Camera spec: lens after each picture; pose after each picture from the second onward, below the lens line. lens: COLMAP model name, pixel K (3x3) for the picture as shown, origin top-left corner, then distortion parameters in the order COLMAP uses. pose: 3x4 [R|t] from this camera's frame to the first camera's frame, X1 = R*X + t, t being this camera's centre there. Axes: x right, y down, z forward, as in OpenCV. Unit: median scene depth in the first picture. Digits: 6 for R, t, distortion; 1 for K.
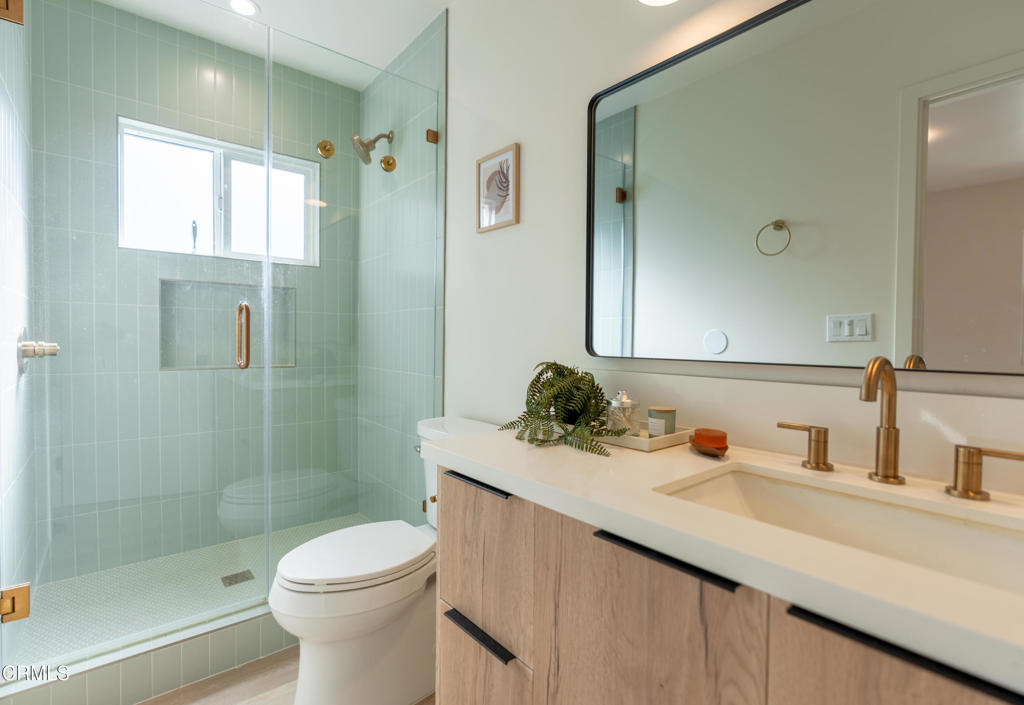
lens RADIAL K [[486.3, 0, 512.0], [0, 486.3, 352.5], [0, 0, 1]] dist [0.015635, -0.000728]
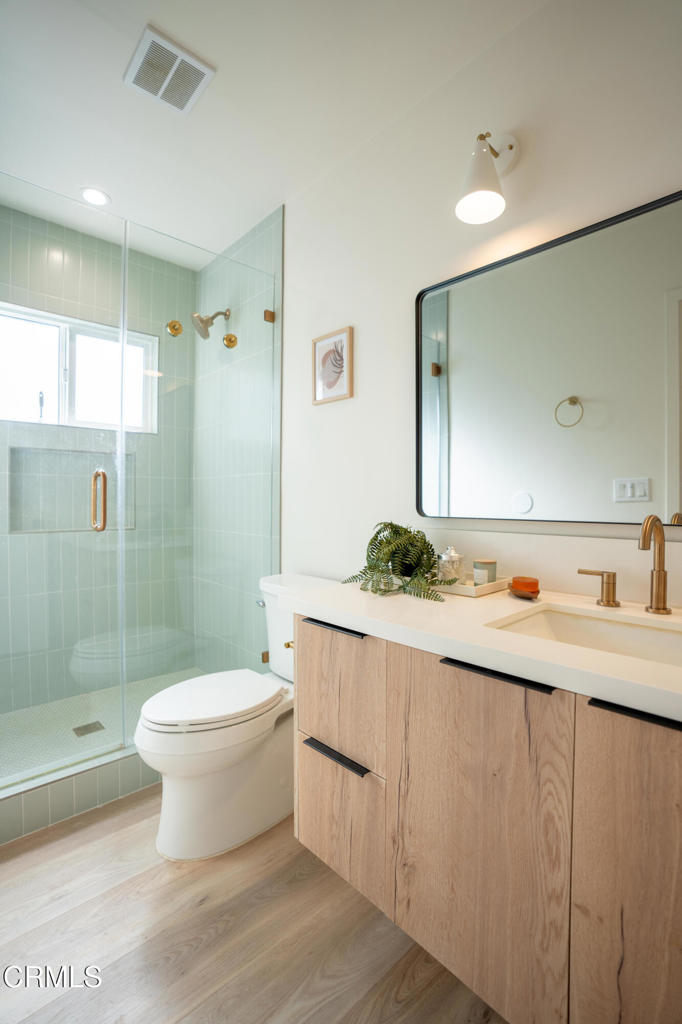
lens RADIAL K [[471.4, 0, 373.1], [0, 471.4, 507.1], [0, 0, 1]] dist [-0.028726, 0.000354]
pose [[0.995299, -0.006897, 0.096606, -0.055273], [0.008149, 0.999888, -0.012572, -0.001879], [-0.096508, 0.013301, 0.995243, -0.083866]]
